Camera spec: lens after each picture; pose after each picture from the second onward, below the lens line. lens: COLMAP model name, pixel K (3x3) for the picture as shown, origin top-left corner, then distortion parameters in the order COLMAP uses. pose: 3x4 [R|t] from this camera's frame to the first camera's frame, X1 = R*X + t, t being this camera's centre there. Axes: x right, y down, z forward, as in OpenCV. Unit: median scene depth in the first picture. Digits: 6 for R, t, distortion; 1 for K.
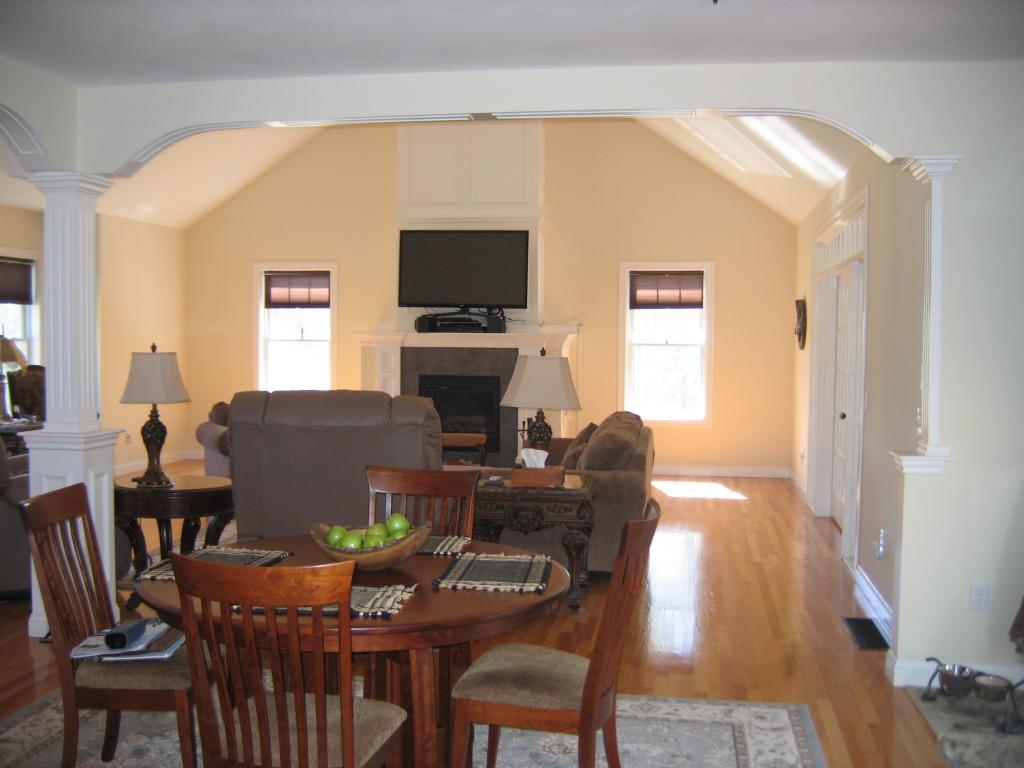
lens RADIAL K [[1107.7, 0, 512.0], [0, 1107.7, 384.0], [0, 0, 1]] dist [-0.109715, 0.022702]
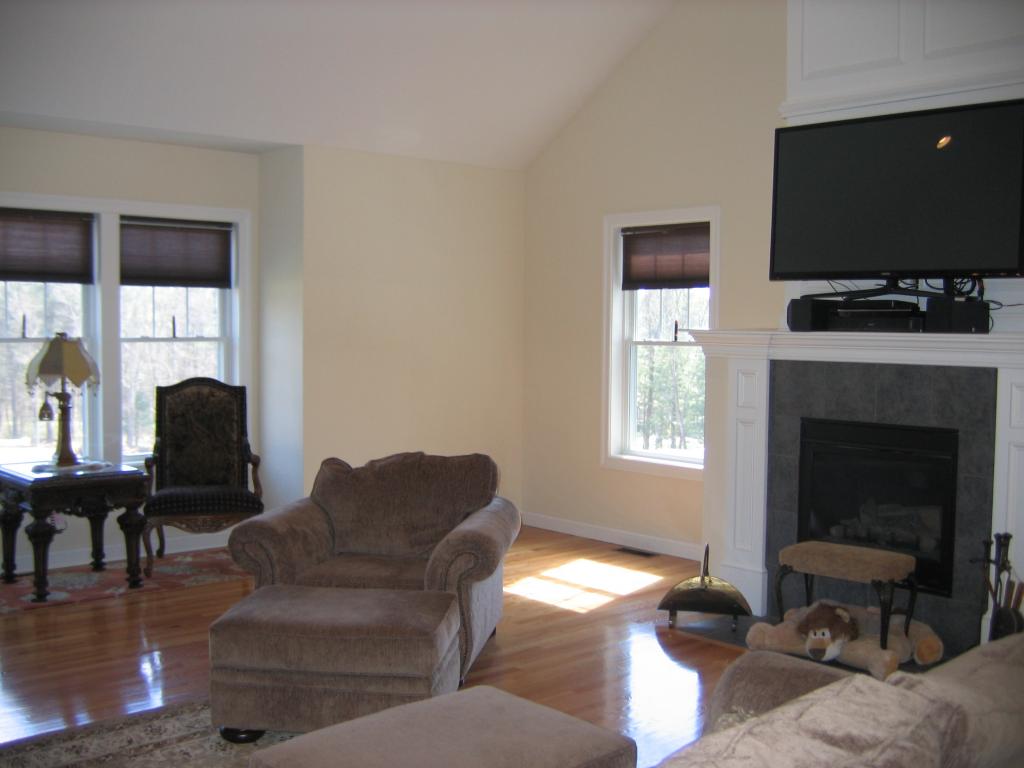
lens RADIAL K [[1107.7, 0, 512.0], [0, 1107.7, 384.0], [0, 0, 1]] dist [-0.109715, 0.022702]
pose [[0.777044, 0.030525, -0.628706, 0.123258], [-0.030195, 0.999481, 0.011209, -0.024611], [0.628722, 0.010274, 0.777562, 0.537259]]
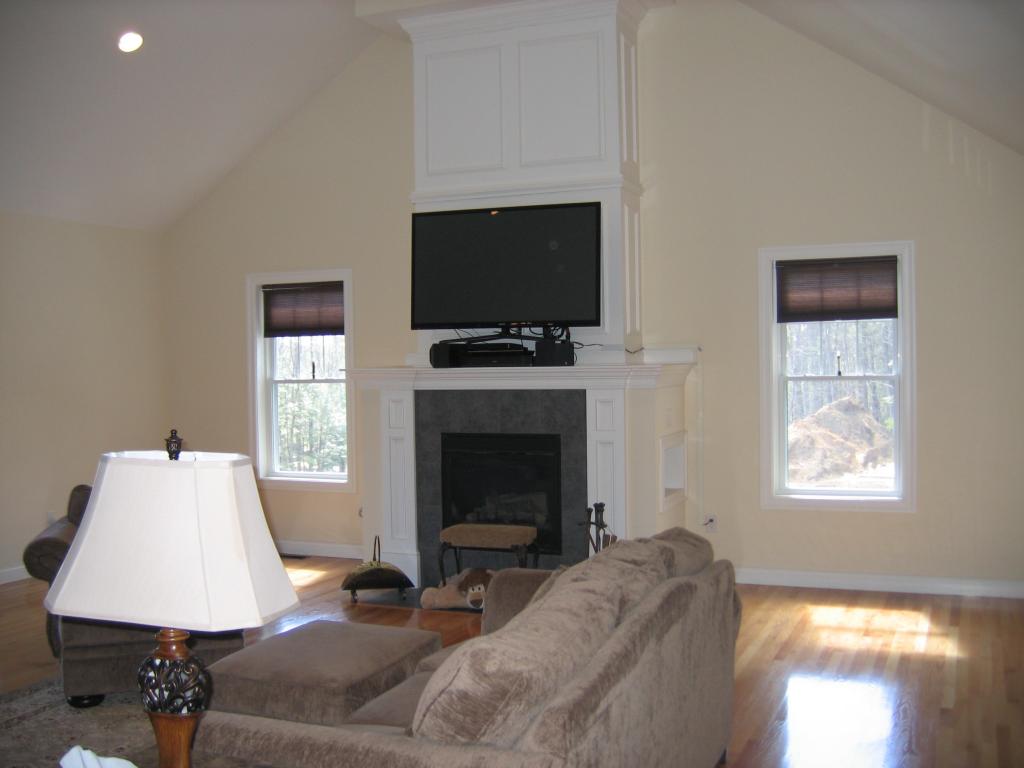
lens RADIAL K [[1107.7, 0, 512.0], [0, 1107.7, 384.0], [0, 0, 1]] dist [-0.109715, 0.022702]
pose [[0.972050, -0.019684, -0.233947, 0.109026], [0.013662, 0.999533, -0.027335, -0.018581], [0.234376, 0.023375, 0.971865, 0.376066]]
